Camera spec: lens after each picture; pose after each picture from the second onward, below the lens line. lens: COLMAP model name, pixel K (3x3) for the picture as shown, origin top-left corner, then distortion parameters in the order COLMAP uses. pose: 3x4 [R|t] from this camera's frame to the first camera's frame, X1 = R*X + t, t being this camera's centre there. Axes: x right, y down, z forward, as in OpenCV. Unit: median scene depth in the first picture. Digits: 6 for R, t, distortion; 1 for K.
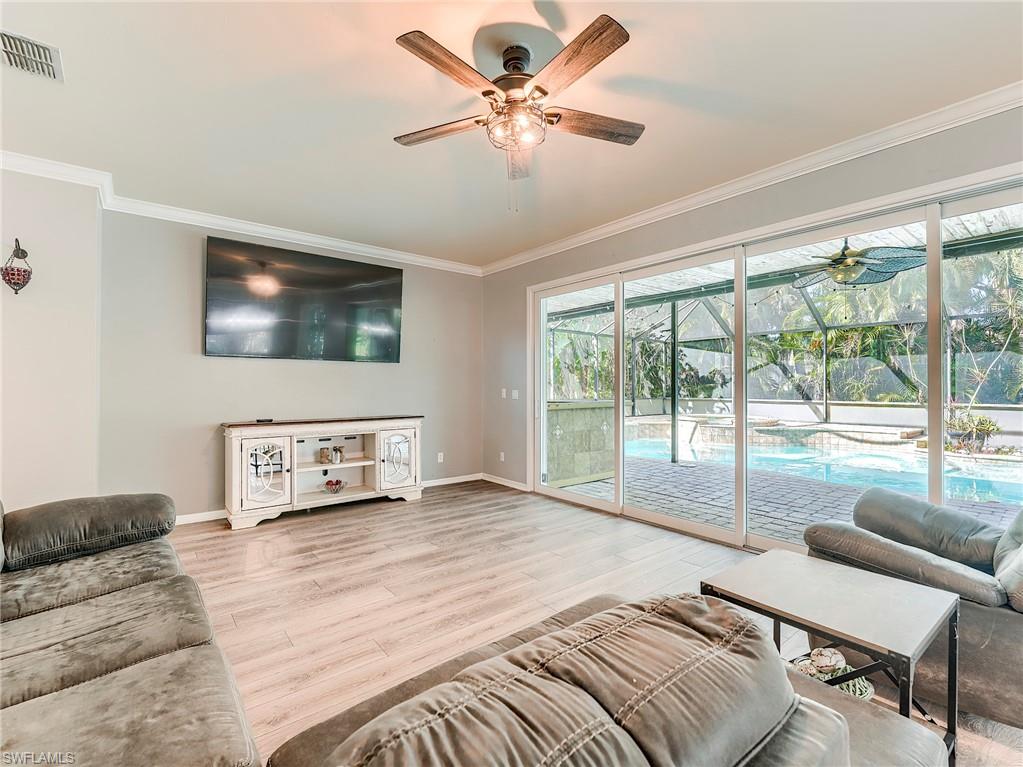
lens RADIAL K [[463.3, 0, 505.2], [0, 463.3, 382.7], [0, 0, 1]] dist [0.000694, -0.006314]
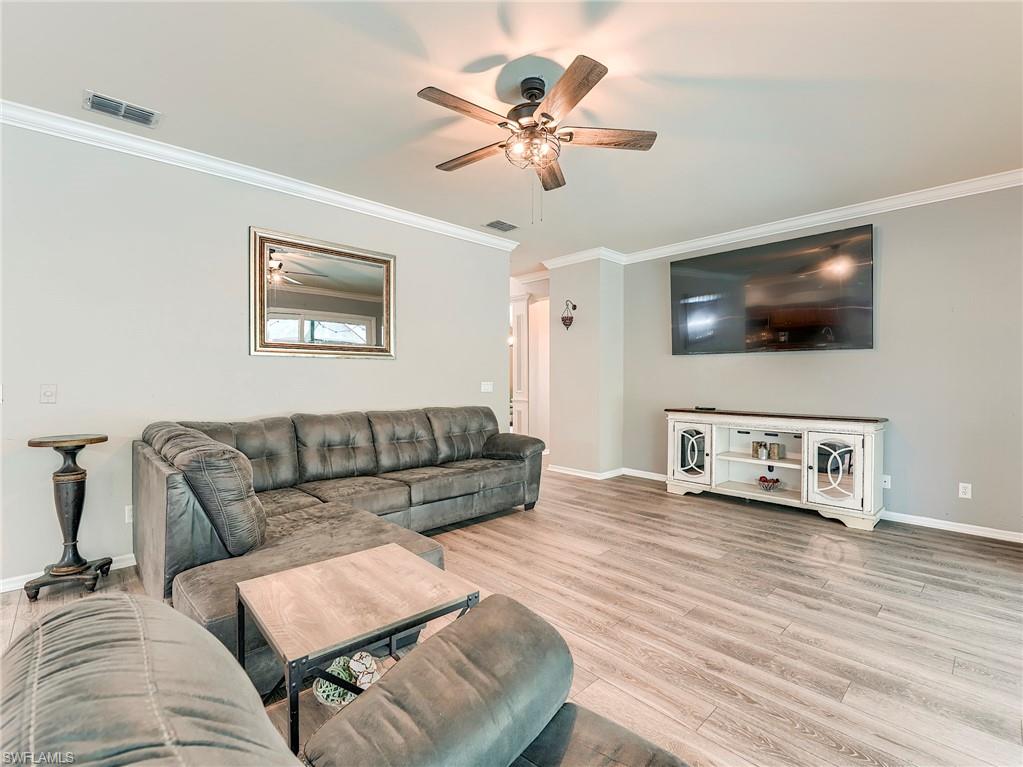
lens RADIAL K [[463.3, 0, 511.1], [0, 463.3, 385.6], [0, 0, 1]] dist [0.000694, -0.006314]
pose [[0.085050, 0.016093, -0.996247, 0.597063], [0.006769, 0.999837, 0.016729, 0.002064], [0.996354, -0.008167, 0.084928, 0.439057]]
